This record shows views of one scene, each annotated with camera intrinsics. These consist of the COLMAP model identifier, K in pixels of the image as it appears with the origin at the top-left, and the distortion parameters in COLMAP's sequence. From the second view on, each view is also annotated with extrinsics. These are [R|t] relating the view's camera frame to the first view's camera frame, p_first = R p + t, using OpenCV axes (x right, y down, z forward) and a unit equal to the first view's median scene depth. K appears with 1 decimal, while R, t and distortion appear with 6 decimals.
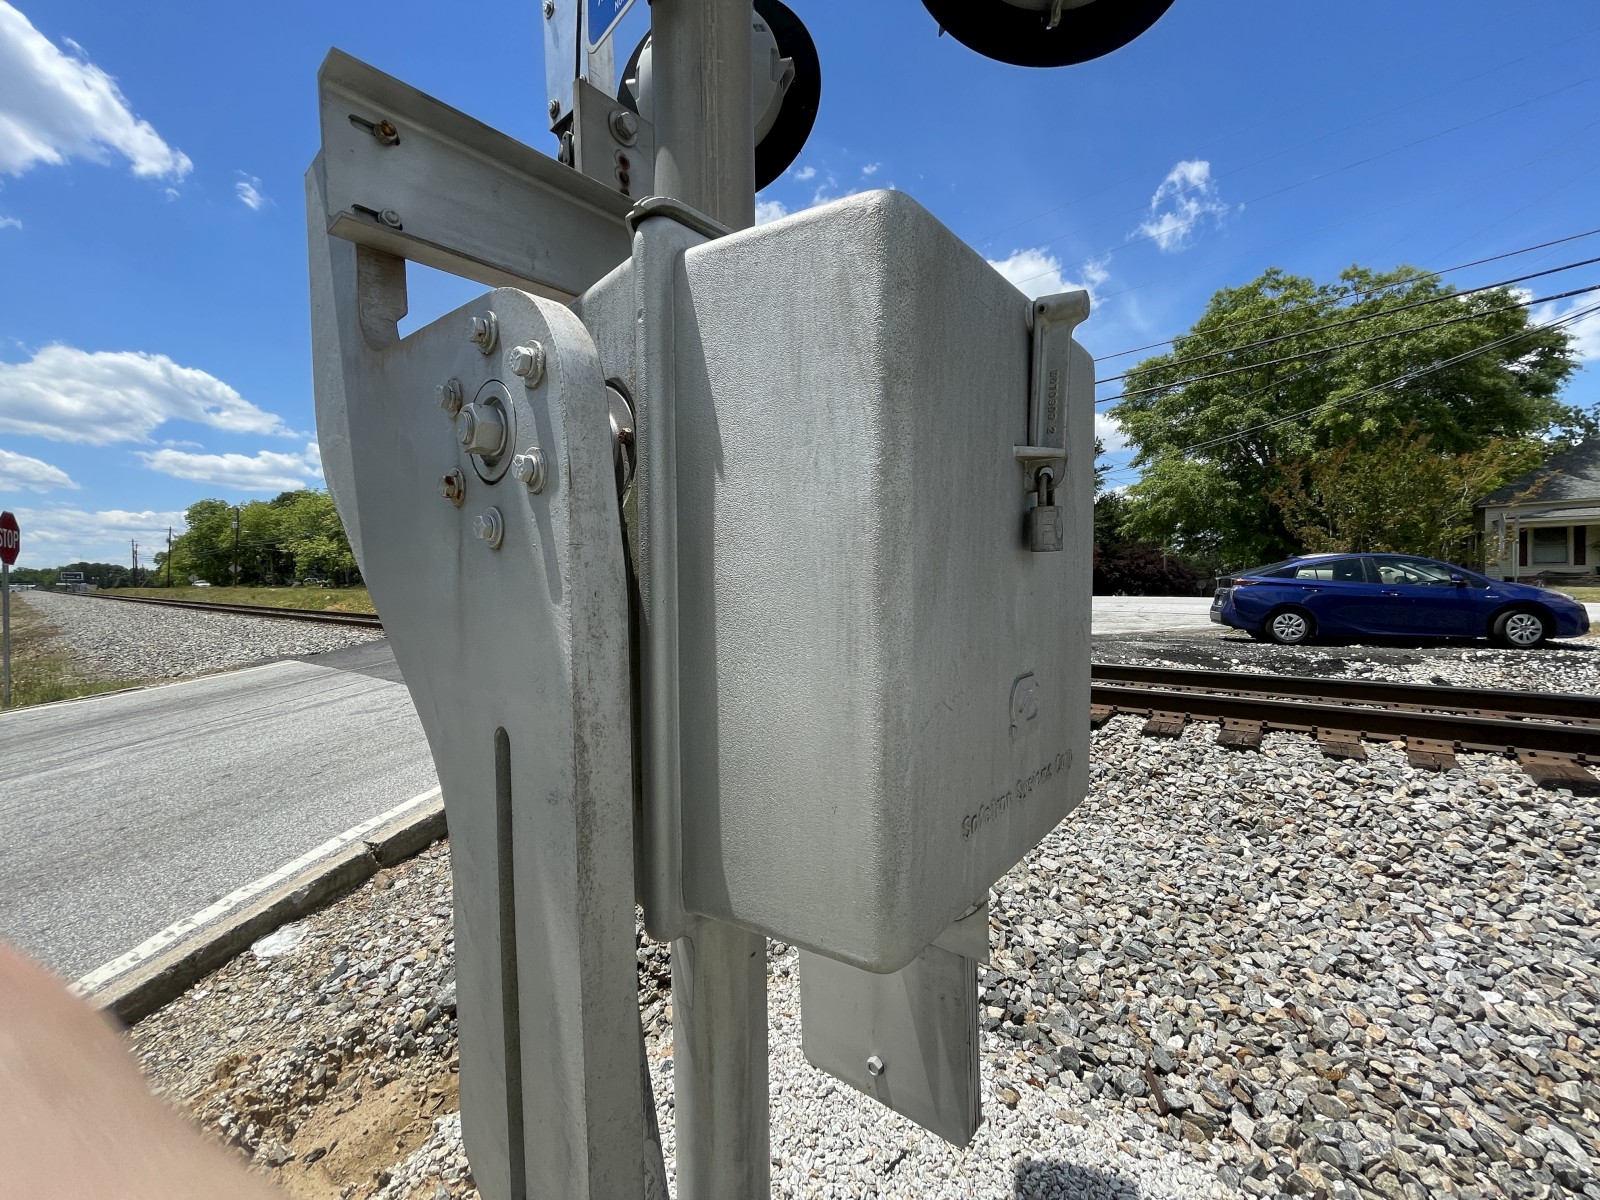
lens RADIAL K [[643.2, 0, 804.1], [0, 643.2, 602.5], [0, 0, 1]] dist [-0.003852, -0.000280]
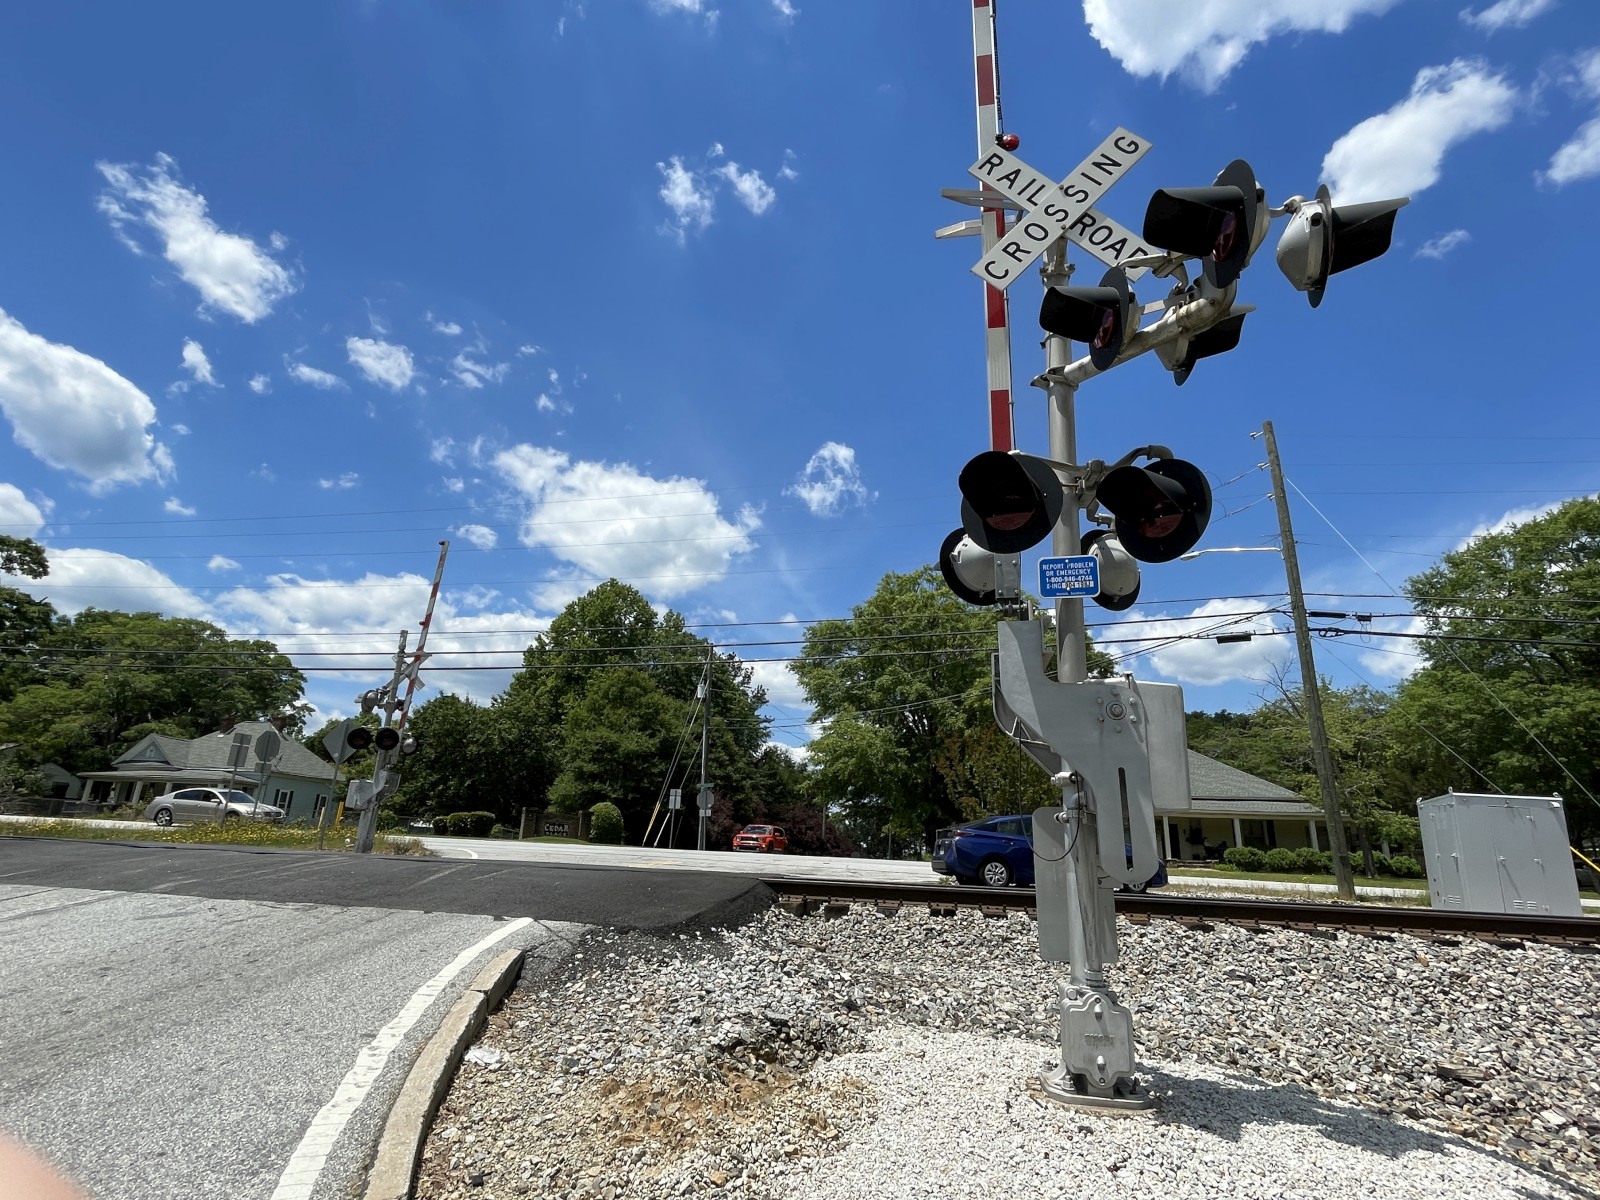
lens RADIAL K [[806.3, 0, 803.2], [0, 806.3, 601.7], [0, 0, 1]] dist [-0.001606, -0.000395]
pose [[0.868852, 0.191354, 0.456595, -0.128837], [-0.034998, 0.943715, -0.328904, 0.025697], [-0.493833, 0.269789, 0.826646, -0.074968]]
